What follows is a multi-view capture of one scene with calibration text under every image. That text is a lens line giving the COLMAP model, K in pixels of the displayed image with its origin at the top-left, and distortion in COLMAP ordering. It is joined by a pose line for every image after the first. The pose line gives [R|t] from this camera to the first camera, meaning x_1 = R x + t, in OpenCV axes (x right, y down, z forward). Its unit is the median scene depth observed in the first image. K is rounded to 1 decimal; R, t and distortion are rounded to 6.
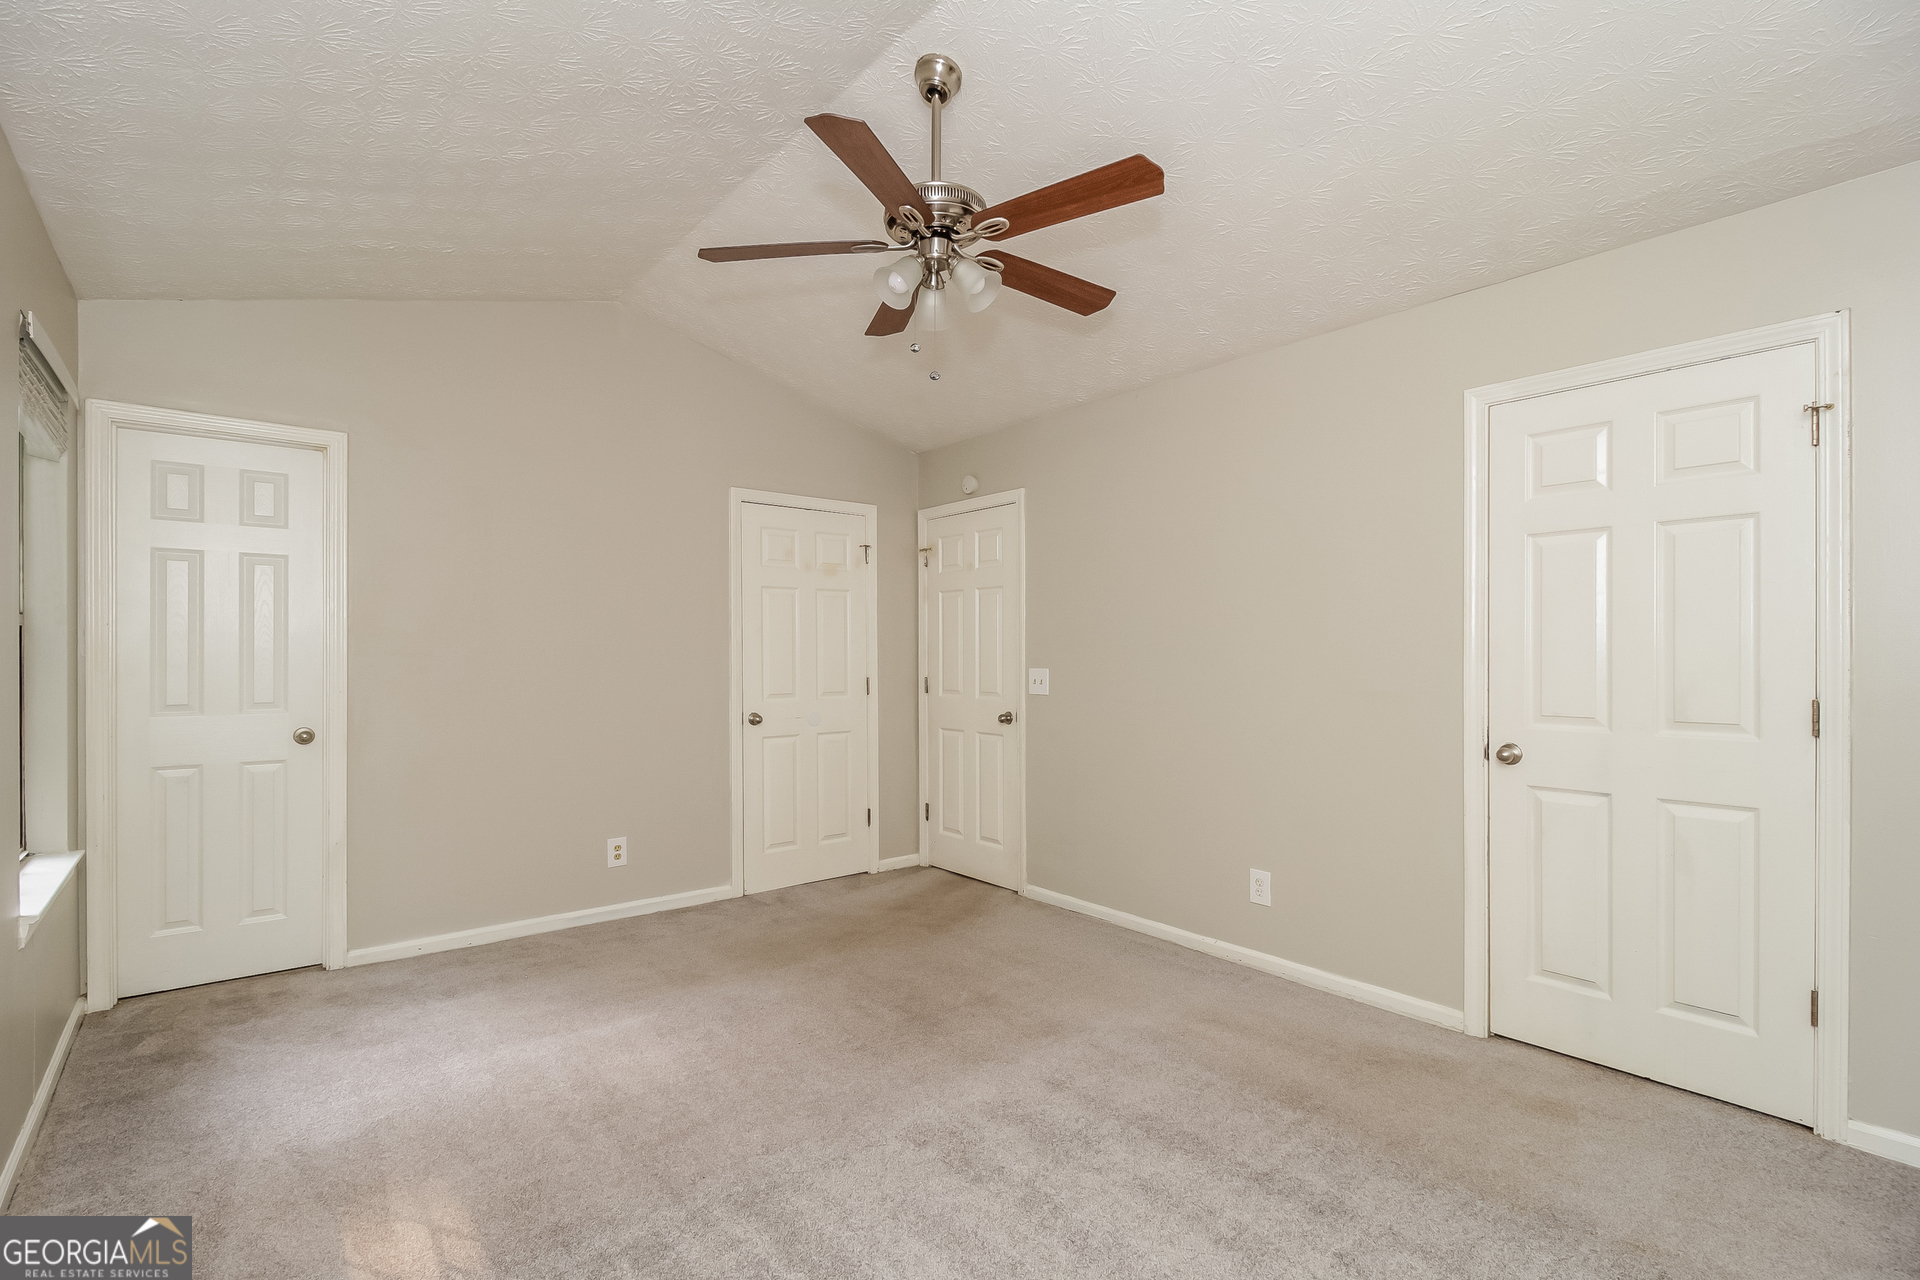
lens RADIAL K [[886.4, 0, 961.3], [0, 886.4, 695.3], [0, 0, 1]] dist [0.000705, 0.000065]
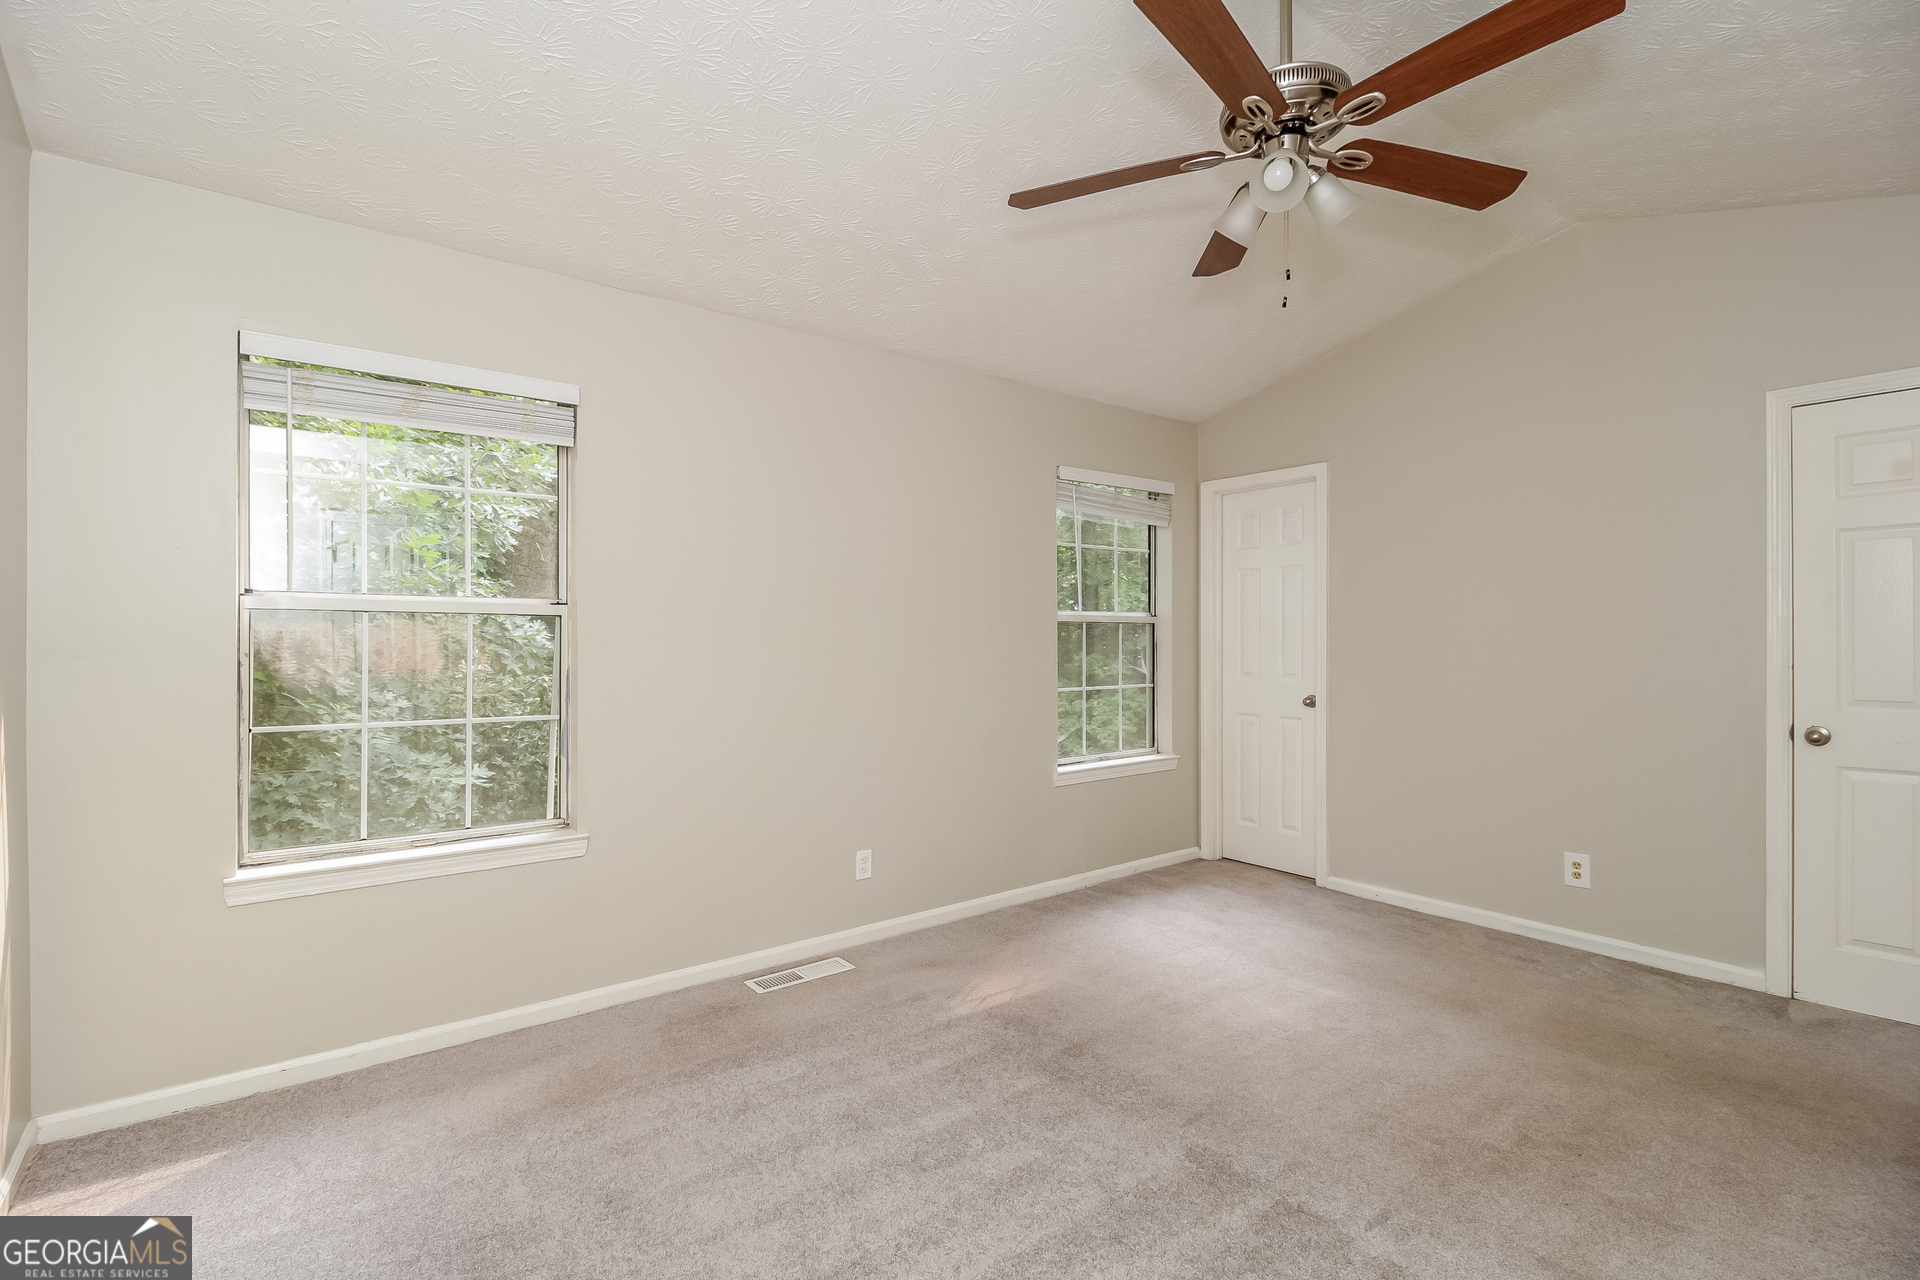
lens RADIAL K [[892.7, 0, 960.0], [0, 892.7, 640.0], [0, 0, 1]] dist [-0.001053, -0.000608]
pose [[-0.027374, -0.002045, -0.999623, 0.588415], [-0.046921, 0.998898, -0.000759, -0.020269], [0.998523, 0.046883, -0.027440, 0.496246]]
